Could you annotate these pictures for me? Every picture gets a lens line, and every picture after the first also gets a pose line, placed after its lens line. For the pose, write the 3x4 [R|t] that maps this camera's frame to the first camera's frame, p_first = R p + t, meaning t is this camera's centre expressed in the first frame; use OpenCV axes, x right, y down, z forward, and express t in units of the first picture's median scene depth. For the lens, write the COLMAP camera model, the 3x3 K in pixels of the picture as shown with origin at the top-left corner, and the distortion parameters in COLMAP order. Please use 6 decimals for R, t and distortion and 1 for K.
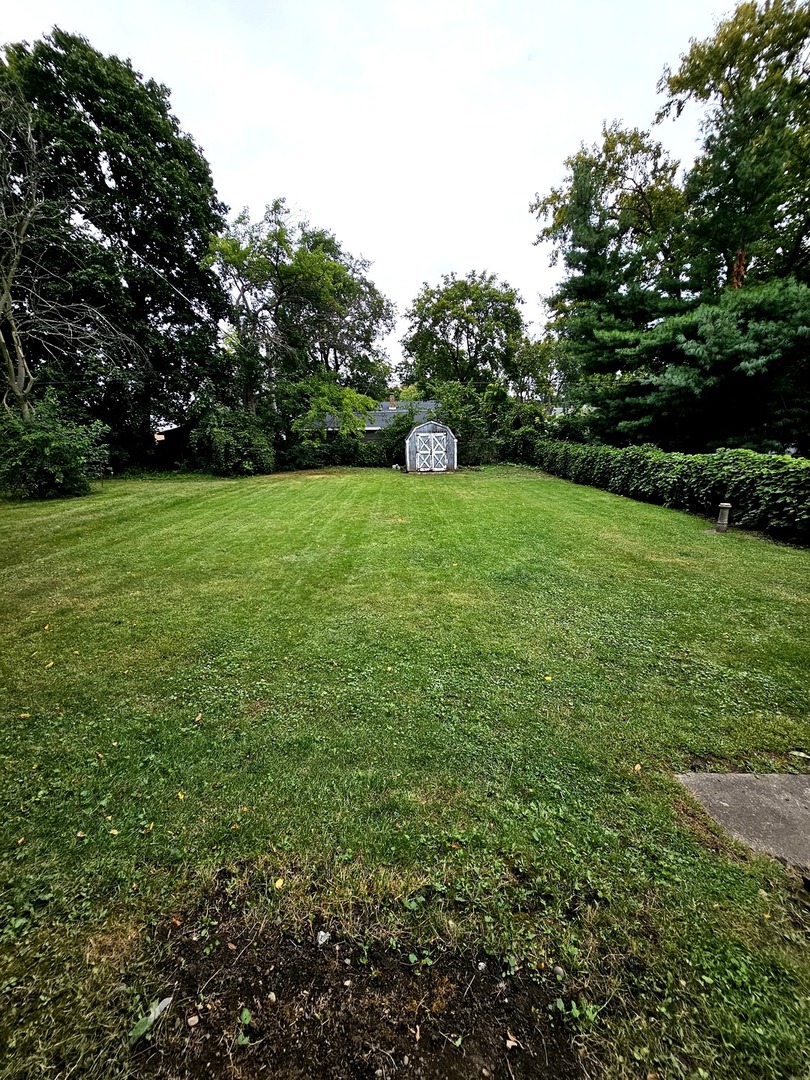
lens RADIAL K [[439.3, 0, 406.4], [0, 439.3, 538.4], [0, 0, 1]] dist [-0.002170, 0.001098]
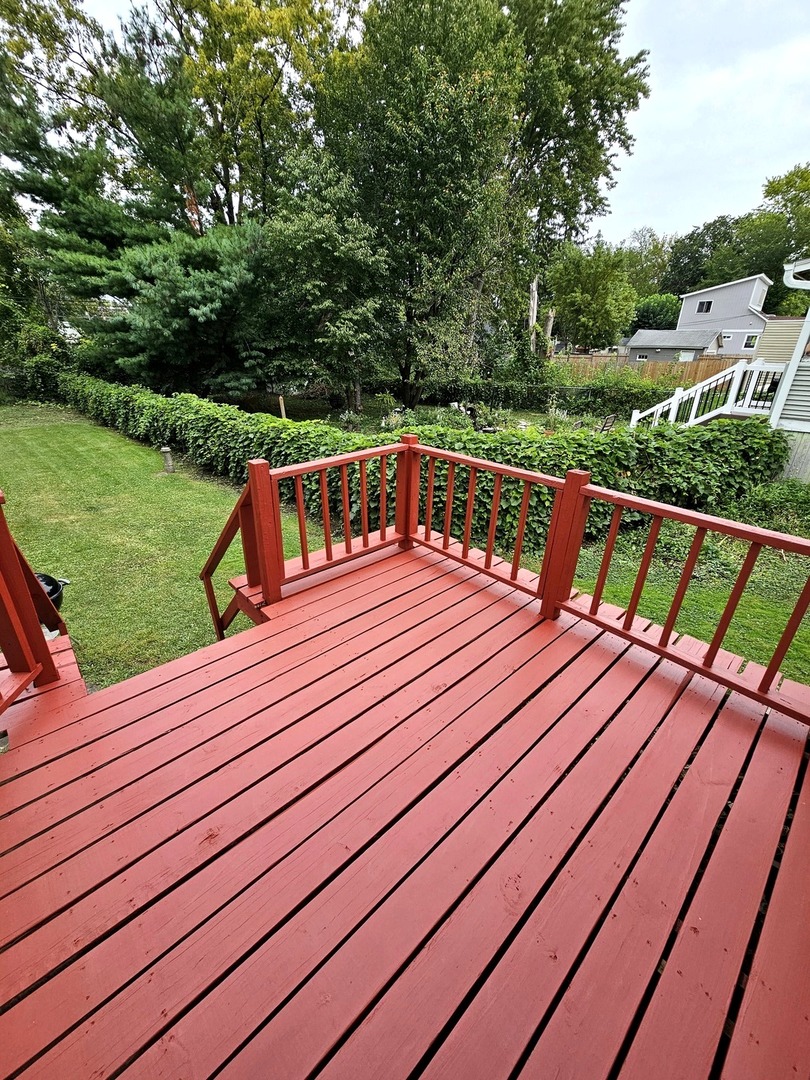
lens RADIAL K [[439.3, 0, 401.3], [0, 439.3, 541.4], [0, 0, 1]] dist [-0.002170, 0.001098]
pose [[0.719842, -0.265974, 0.641159, 0.228942], [0.146795, 0.961117, 0.233892, -0.014202], [-0.678438, -0.074246, 0.730896, -0.176397]]
